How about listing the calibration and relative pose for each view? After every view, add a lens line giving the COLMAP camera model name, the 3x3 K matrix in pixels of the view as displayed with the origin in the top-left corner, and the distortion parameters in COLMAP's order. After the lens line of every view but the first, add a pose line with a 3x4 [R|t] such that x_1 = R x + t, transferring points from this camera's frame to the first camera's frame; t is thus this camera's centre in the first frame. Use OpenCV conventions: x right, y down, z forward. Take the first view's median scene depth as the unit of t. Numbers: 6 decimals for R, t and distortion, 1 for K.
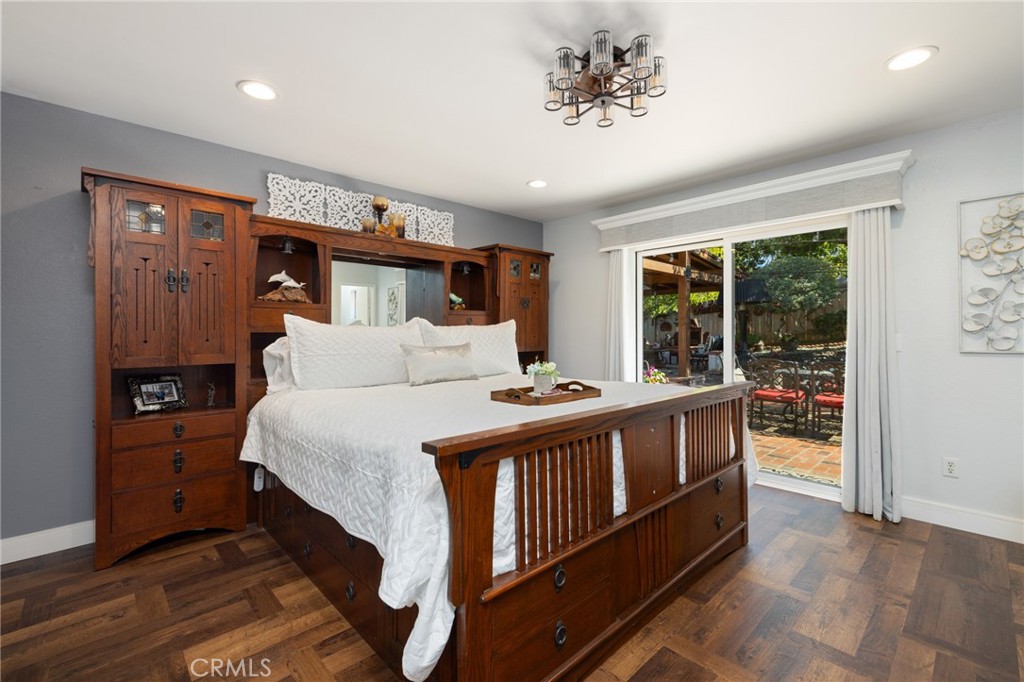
lens RADIAL K [[430.4, 0, 507.8], [0, 430.4, 326.5], [0, 0, 1]] dist [-0.002336, 0.000081]
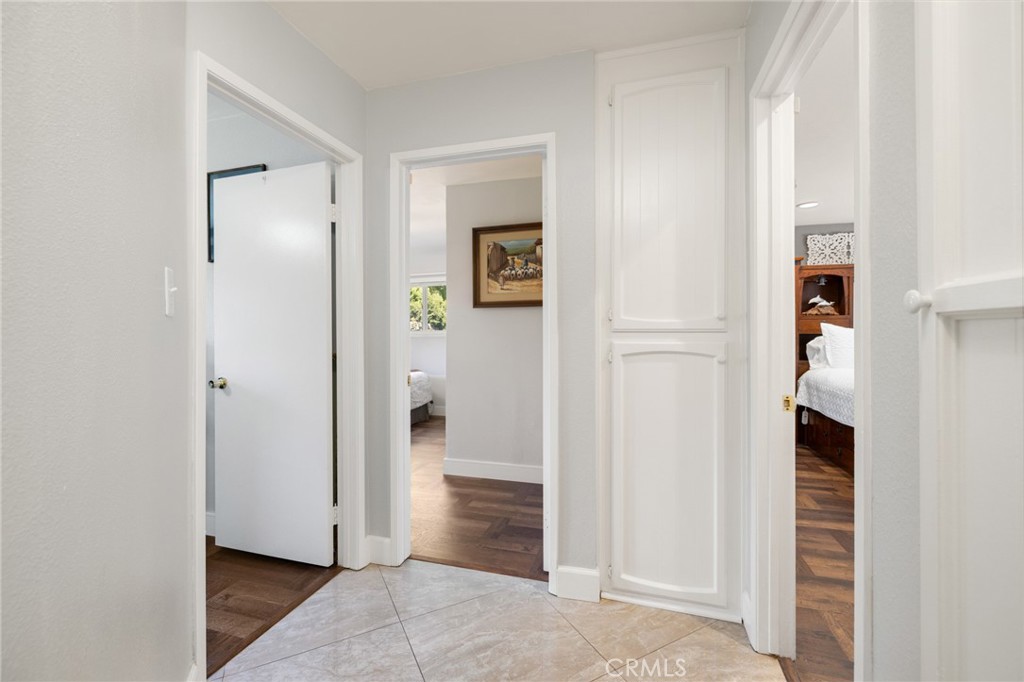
lens RADIAL K [[430.4, 0, 512.6], [0, 430.4, 335.0], [0, 0, 1]] dist [-0.002336, 0.000081]
pose [[0.494029, 0.004082, -0.869436, 0.329379], [0.007957, 0.999926, 0.009216, -0.006213], [0.869409, -0.011471, 0.493960, -0.835511]]
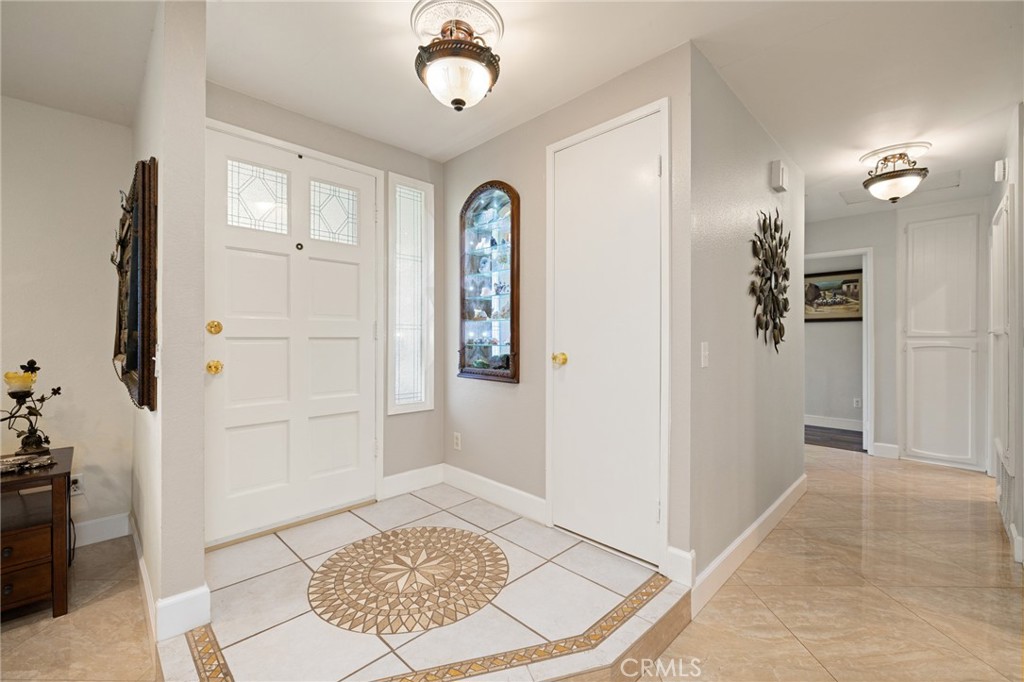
lens RADIAL K [[430.4, 0, 504.2], [0, 430.4, 338.5], [0, 0, 1]] dist [-0.002336, 0.000081]
pose [[0.003013, 0.000549, -0.999995, 2.991388], [0.006569, 0.999978, 0.000569, -0.014904], [0.999974, -0.006571, 0.003009, -3.376902]]
